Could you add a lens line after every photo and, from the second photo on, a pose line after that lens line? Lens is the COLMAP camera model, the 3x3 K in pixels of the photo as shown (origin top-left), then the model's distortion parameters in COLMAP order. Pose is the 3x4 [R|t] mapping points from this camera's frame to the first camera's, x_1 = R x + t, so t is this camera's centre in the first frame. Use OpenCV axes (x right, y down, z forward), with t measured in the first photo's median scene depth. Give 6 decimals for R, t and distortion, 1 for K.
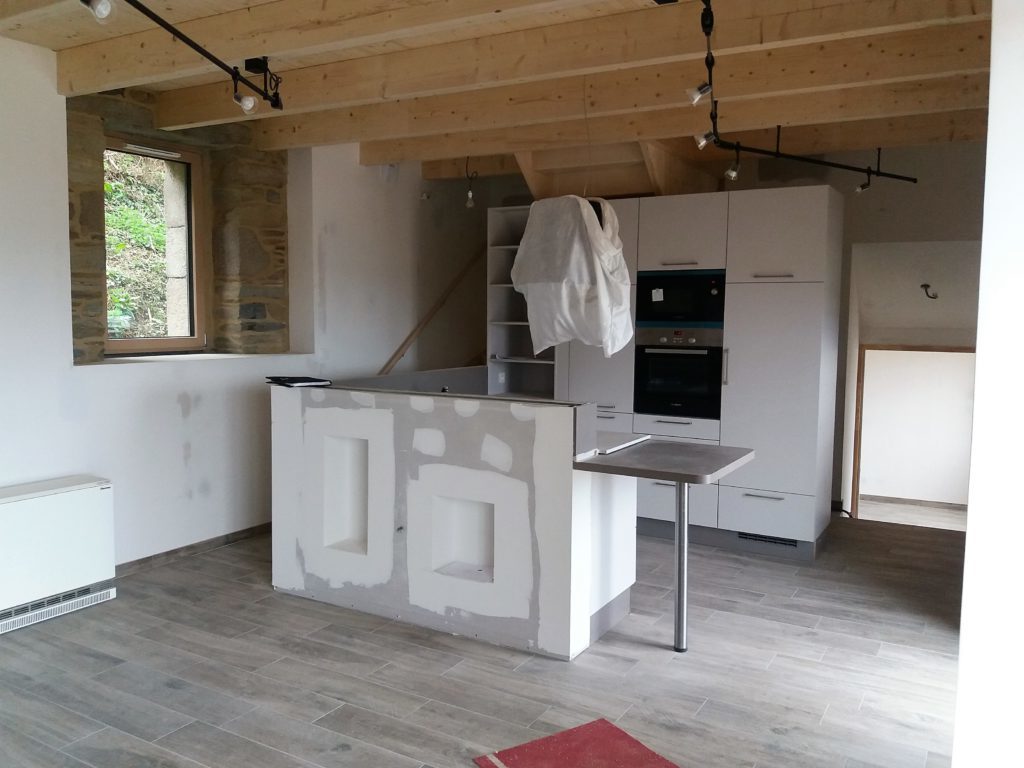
lens RADIAL K [[825.5, 0, 510.4], [0, 825.5, 381.6], [0, 0, 1]] dist [0.136828, -0.269951]
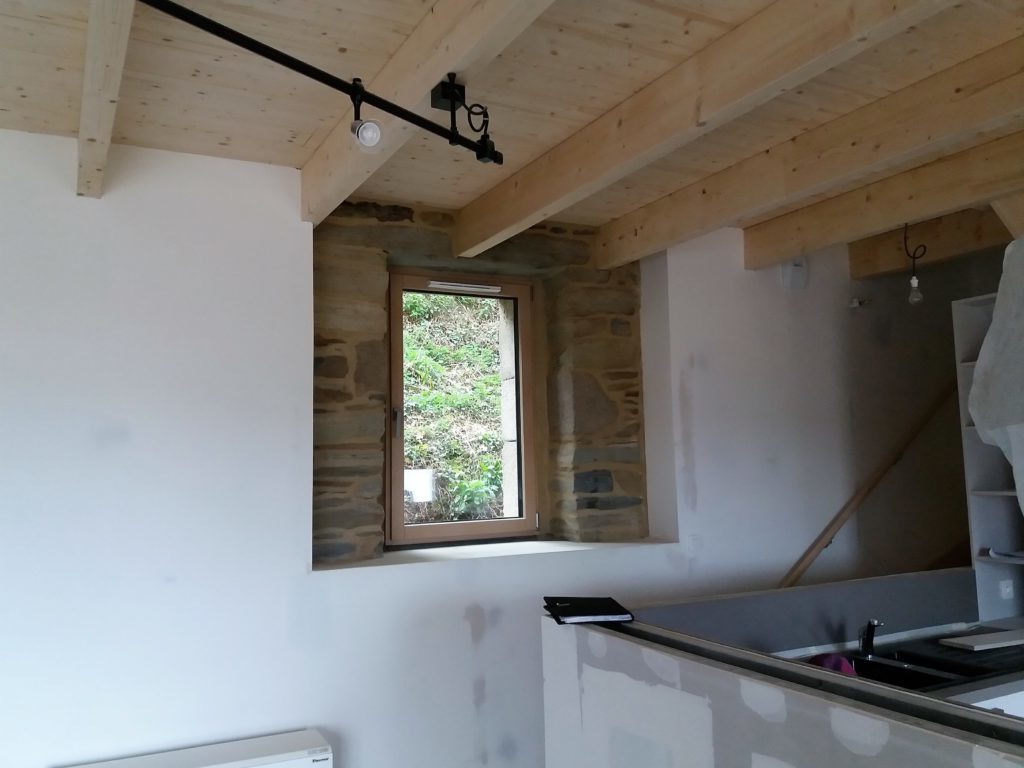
lens RADIAL K [[825.5, 0, 510.4], [0, 825.5, 381.6], [0, 0, 1]] dist [0.136828, -0.269951]
pose [[0.840030, -0.082635, -0.536209, 0.026691], [-0.015059, 0.984400, -0.175298, -0.043557], [0.542330, 0.155330, 0.825682, 0.355280]]
